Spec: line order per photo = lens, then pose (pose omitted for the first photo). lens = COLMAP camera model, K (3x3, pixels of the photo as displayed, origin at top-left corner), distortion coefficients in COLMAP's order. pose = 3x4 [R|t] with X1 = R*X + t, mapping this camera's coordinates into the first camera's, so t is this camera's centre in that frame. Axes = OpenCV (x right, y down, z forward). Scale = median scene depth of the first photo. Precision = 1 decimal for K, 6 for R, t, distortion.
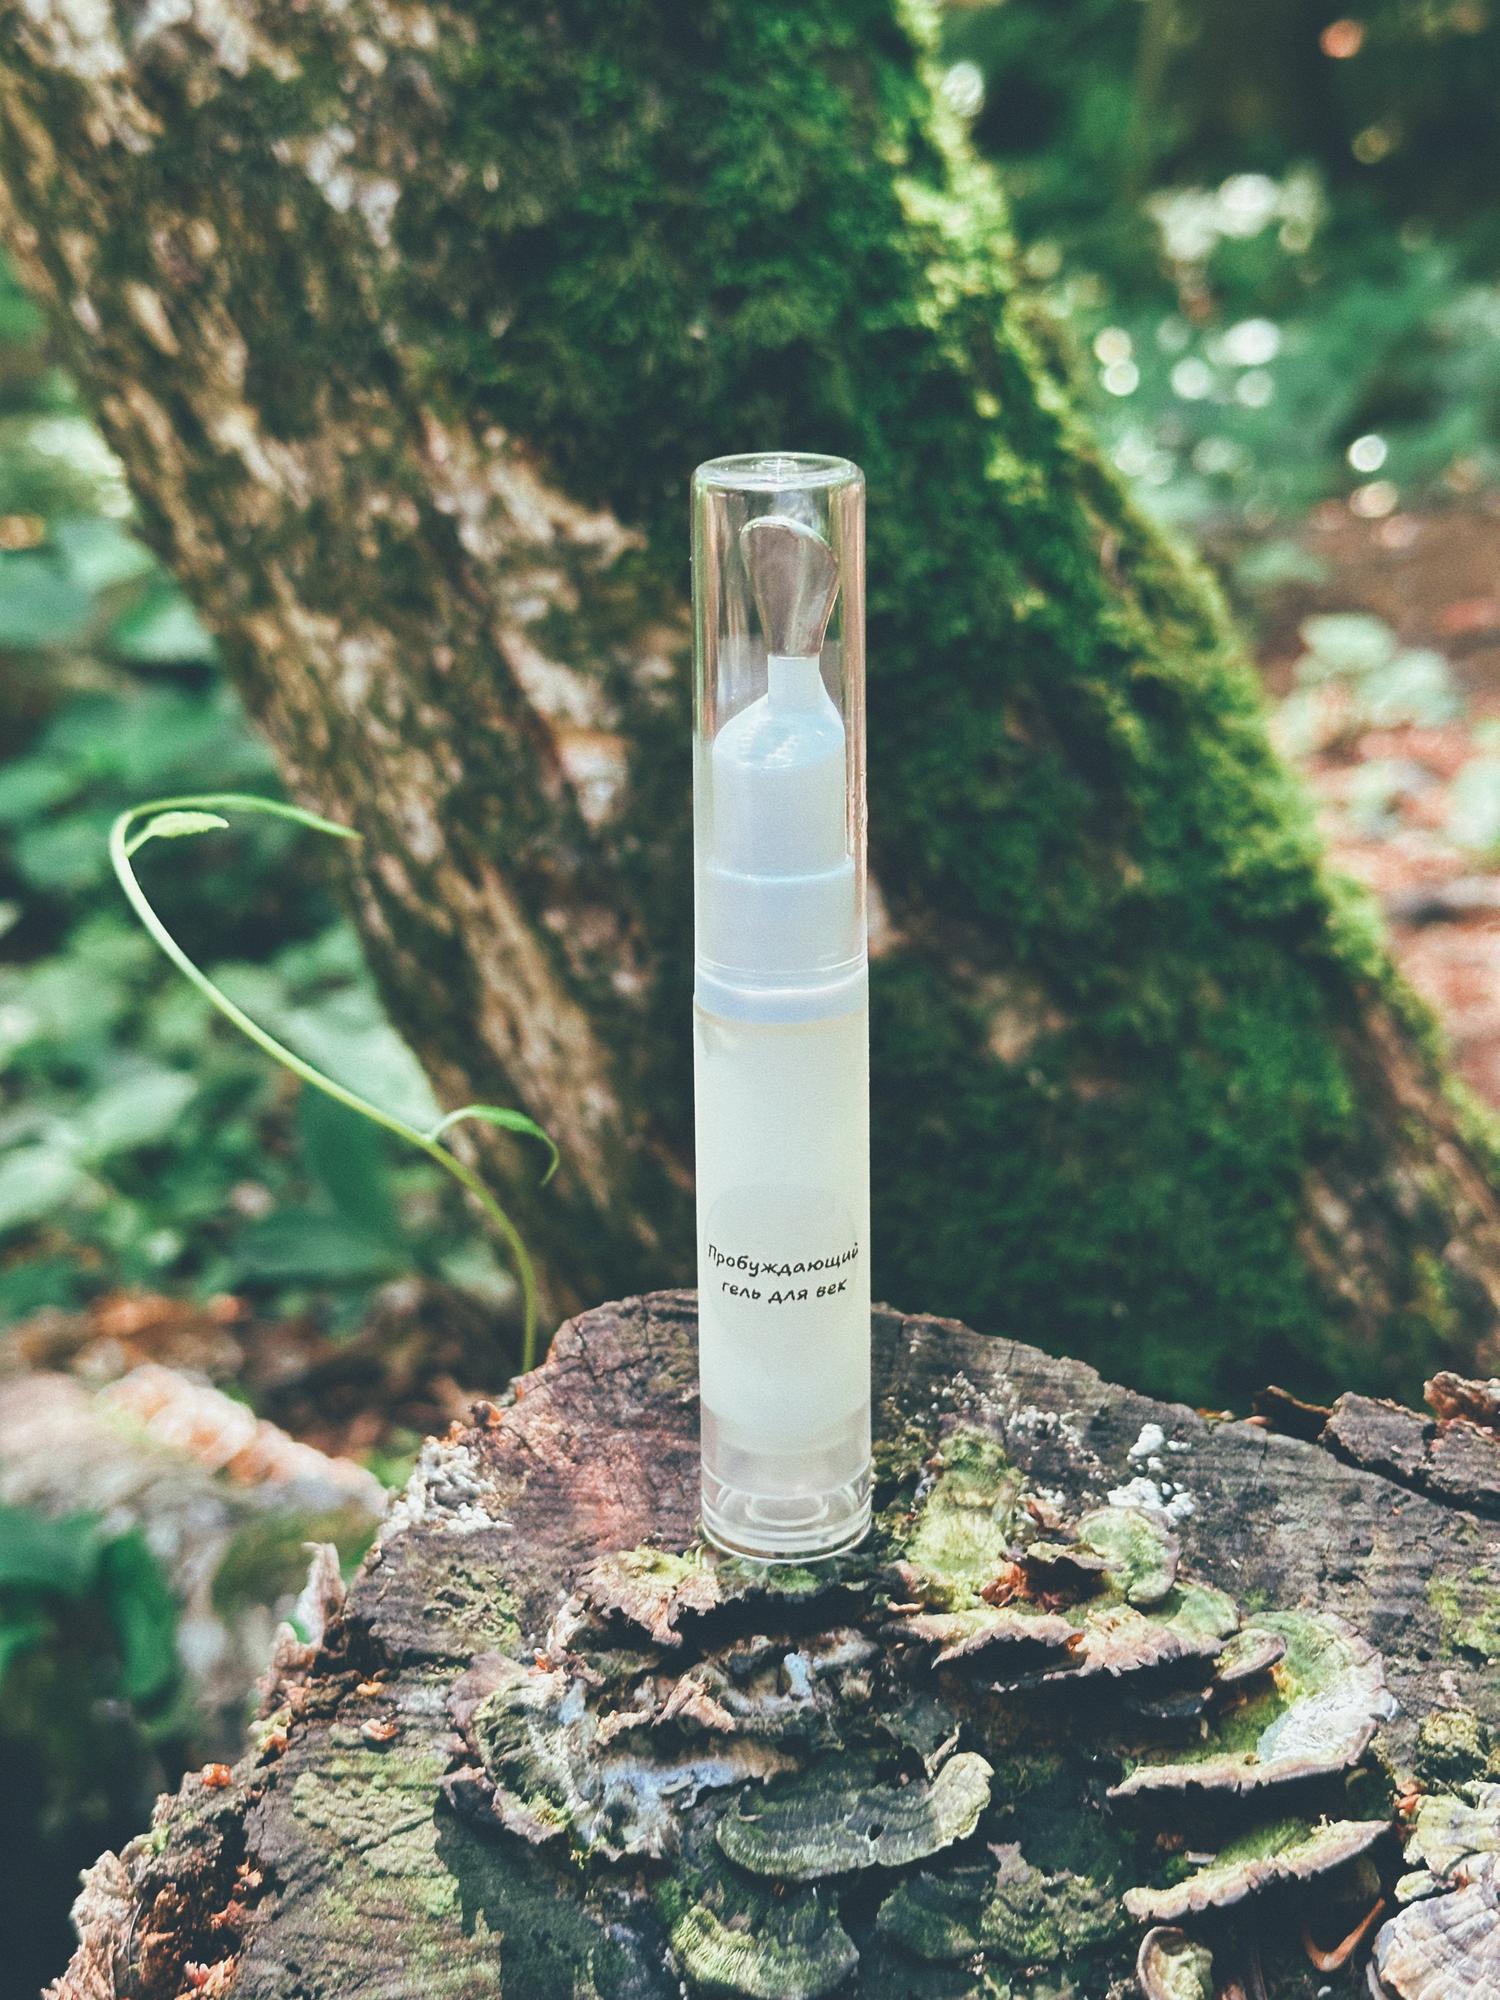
lens RADIAL K [[2791.8, 0, 785.3], [0, 2791.8, 1018.8], [0, 0, 1]] dist [0.099372, 0.000000]
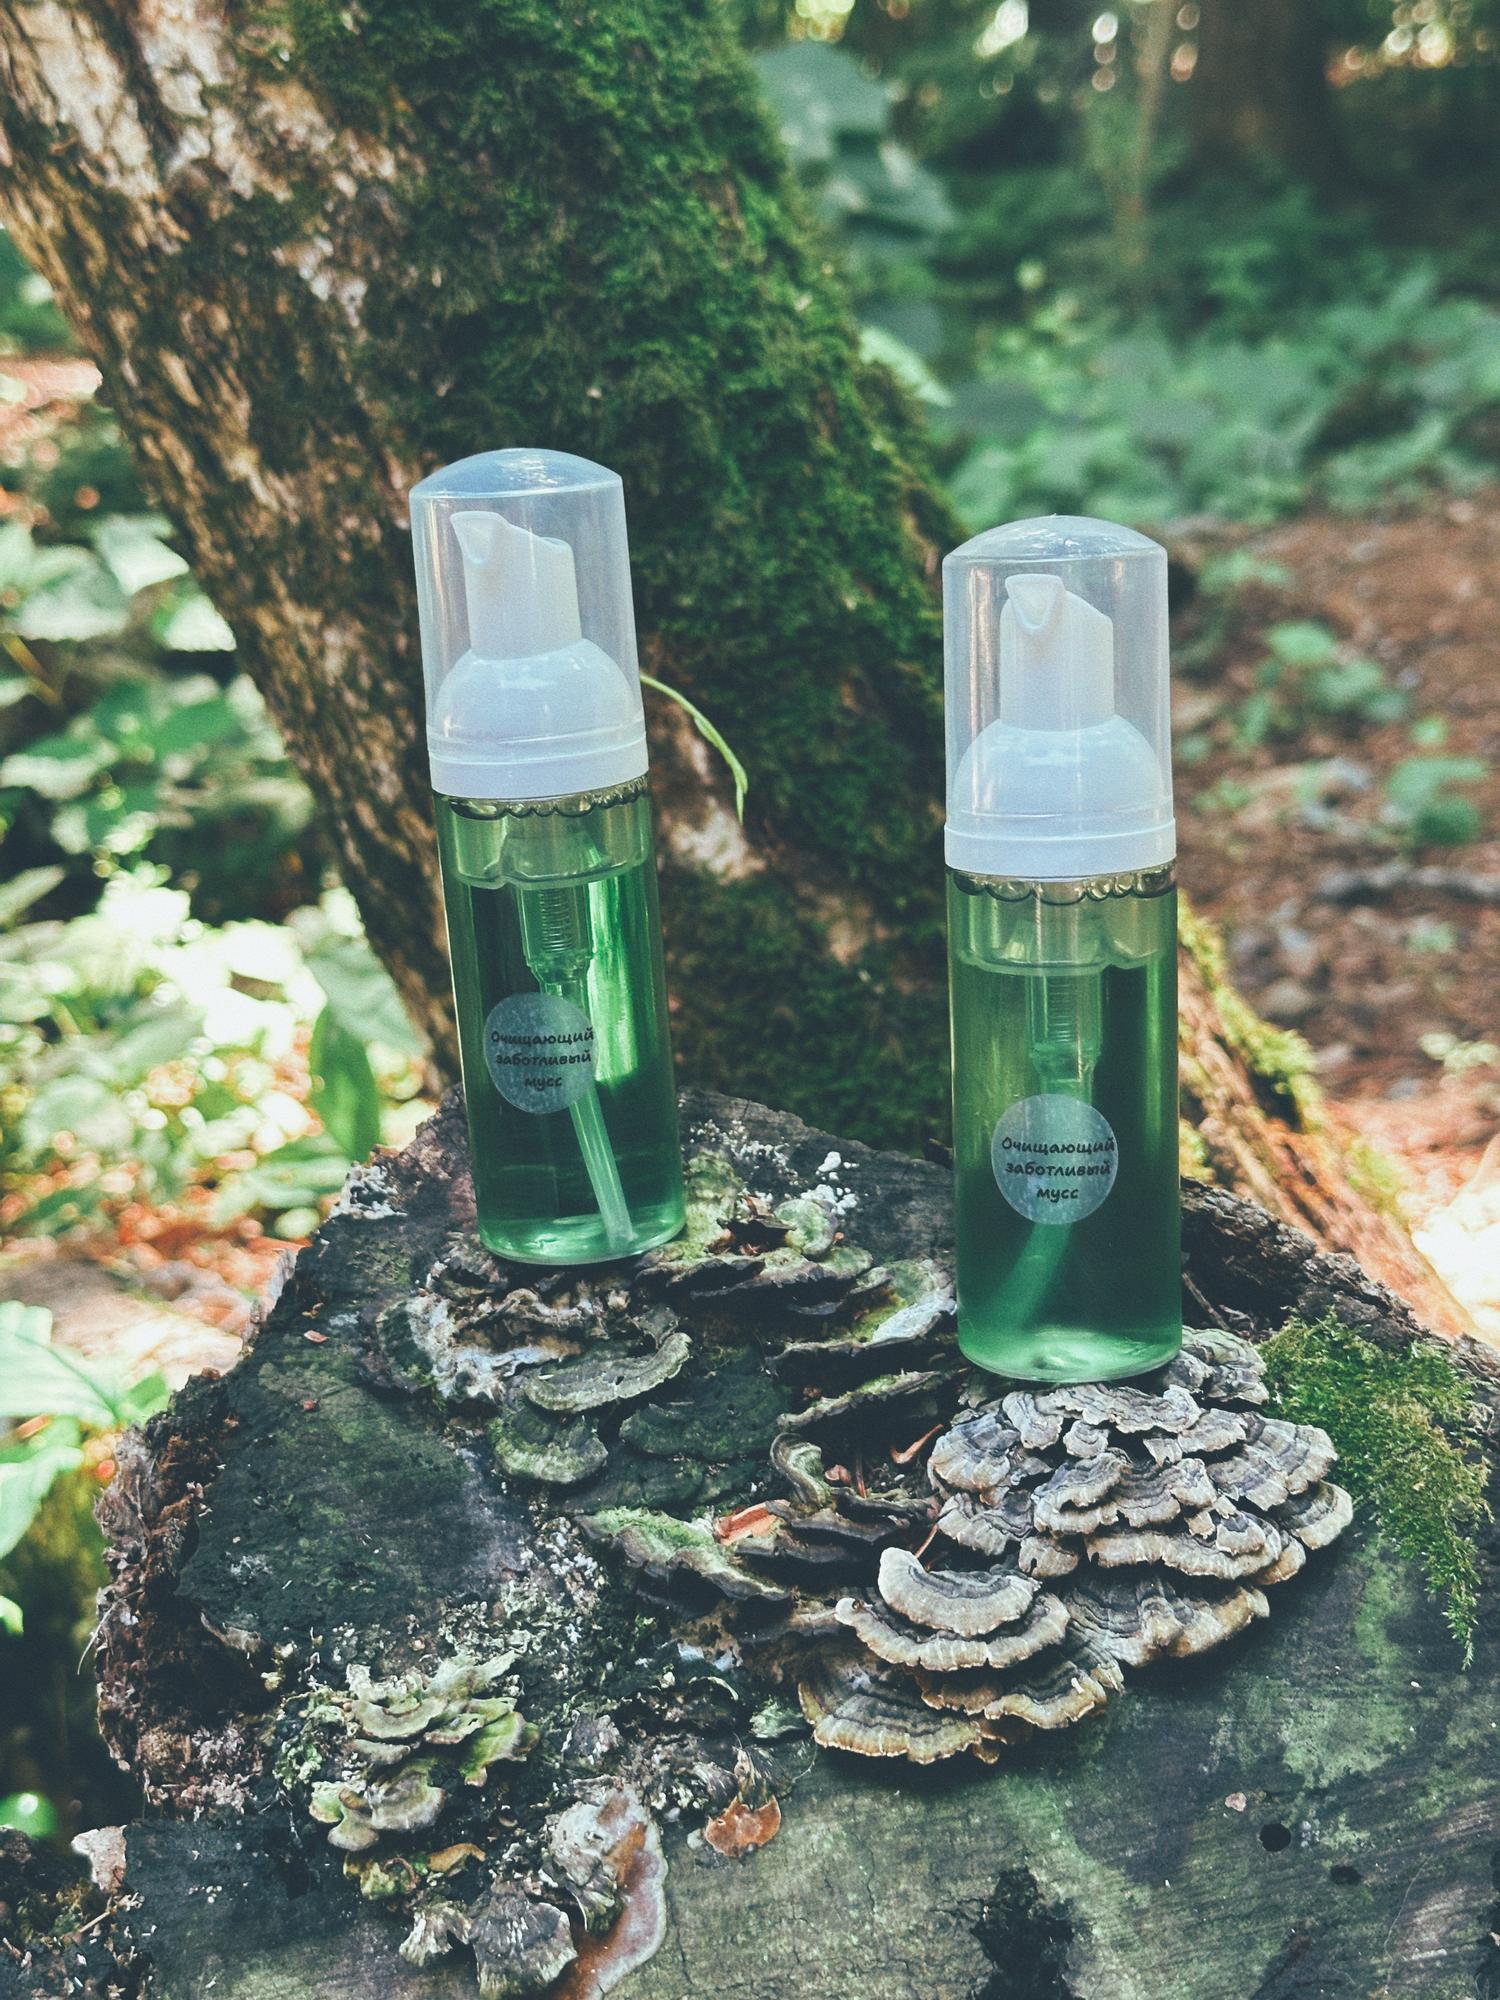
lens RADIAL K [[2791.8, 0, 748.6], [0, 2791.8, 1011.1], [0, 0, 1]] dist [0.099372, 0.000000]
pose [[0.999712, 0.009730, -0.021932, 0.071759], [-0.009775, 0.999950, -0.001969, 0.044584], [0.021912, 0.002182, 0.999758, -0.301847]]
